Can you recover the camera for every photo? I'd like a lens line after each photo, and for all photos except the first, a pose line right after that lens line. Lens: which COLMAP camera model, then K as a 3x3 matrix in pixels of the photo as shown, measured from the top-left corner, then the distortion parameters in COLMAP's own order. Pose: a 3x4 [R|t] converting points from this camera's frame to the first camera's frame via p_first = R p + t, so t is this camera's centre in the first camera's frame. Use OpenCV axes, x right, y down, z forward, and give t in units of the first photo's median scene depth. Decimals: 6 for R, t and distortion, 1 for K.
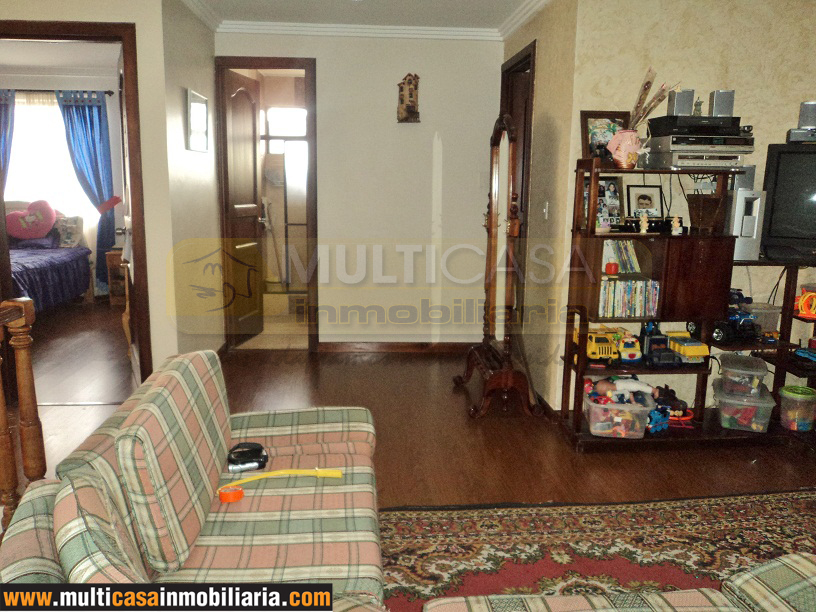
lens RADIAL K [[653.6, 0, 406.4], [0, 653.6, 302.2], [0, 0, 1]] dist [-0.030078, 0.013223]
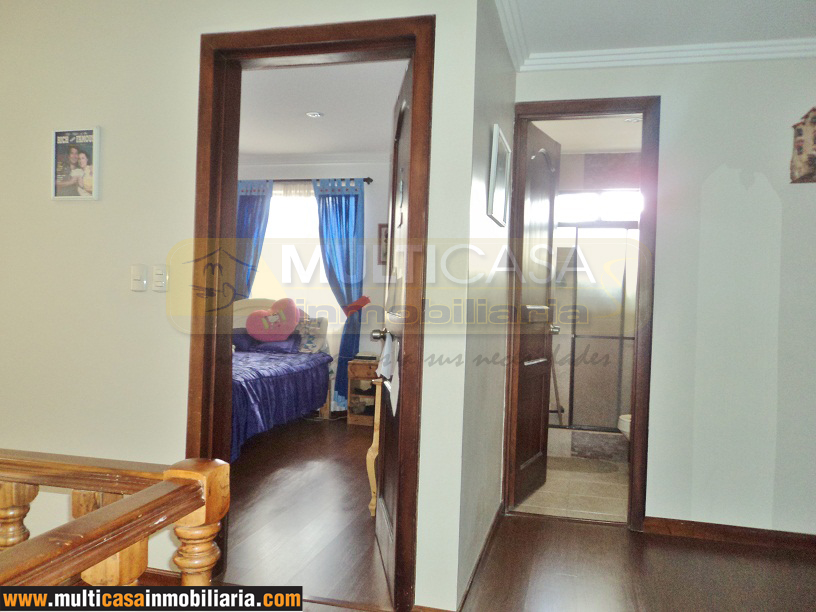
lens RADIAL K [[658.2, 0, 409.3], [0, 658.2, 295.6], [0, 0, 1]] dist [-0.013459, 0.002006]
pose [[0.946065, 0.016507, -0.323555, -0.158748], [-0.076593, 0.981786, -0.173868, -0.024778], [0.314791, 0.189272, 0.930098, 0.300335]]
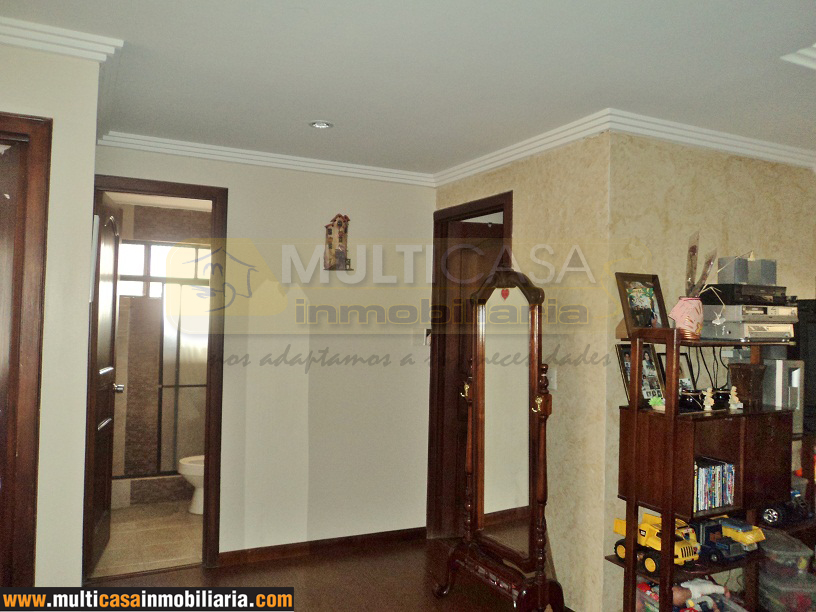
lens RADIAL K [[653.6, 0, 406.4], [0, 653.6, 302.2], [0, 0, 1]] dist [-0.030078, 0.013223]
pose [[0.924011, 0.017769, 0.381954, -0.235170], [0.059199, 0.980227, -0.188815, -0.069626], [-0.377756, 0.197079, 0.904688, 0.208618]]
